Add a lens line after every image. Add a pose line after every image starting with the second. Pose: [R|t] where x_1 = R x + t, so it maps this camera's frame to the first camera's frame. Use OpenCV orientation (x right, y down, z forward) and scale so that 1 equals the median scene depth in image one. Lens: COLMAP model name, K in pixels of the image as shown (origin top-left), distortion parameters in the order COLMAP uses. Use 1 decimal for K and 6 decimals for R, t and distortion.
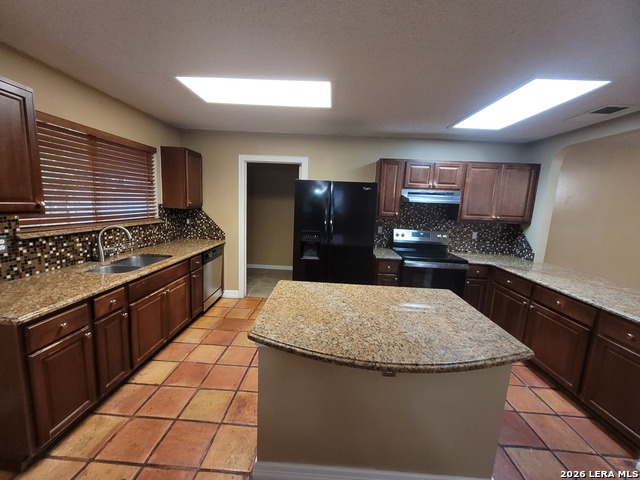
lens RADIAL K [[260.4, 0, 320.0], [0, 260.4, 240.0], [0, 0, 1]] dist [0.001494, 0.000007]
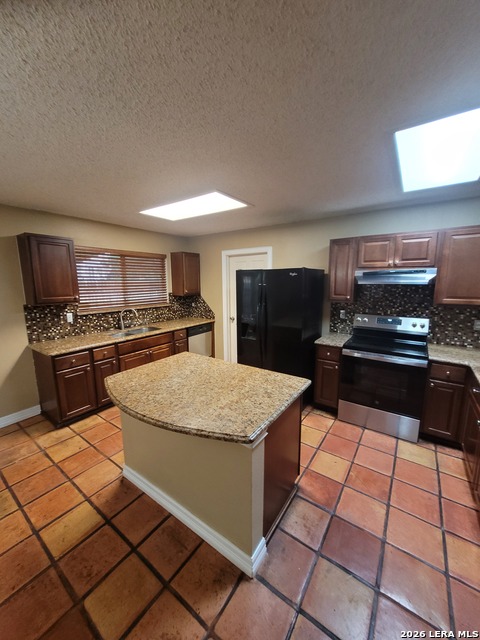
lens RADIAL K [[250.4, 0, 240.0], [0, 250.4, 320.0], [0, 0, 1]] dist [-0.001418, -0.000088]
pose [[0.837763, 0.036647, -0.544802, 0.520509], [-0.036025, 0.999281, 0.011822, -0.019888], [0.544844, 0.009722, 0.838481, 0.058864]]
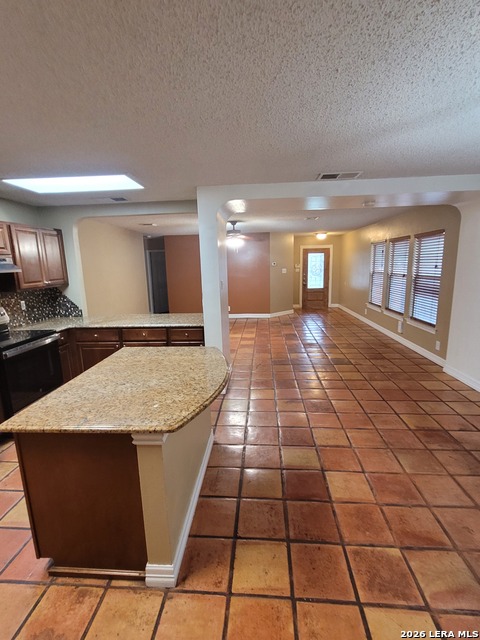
lens RADIAL K [[302.7, 0, 240.0], [0, 302.7, 320.0], [0, 0, 1]] dist [0.000616, 0.000084]
pose [[0.030991, -0.234210, 0.971692, -0.509923], [0.177249, 0.958039, 0.225266, -0.089920], [-0.983678, 0.165250, 0.071204, 0.254331]]
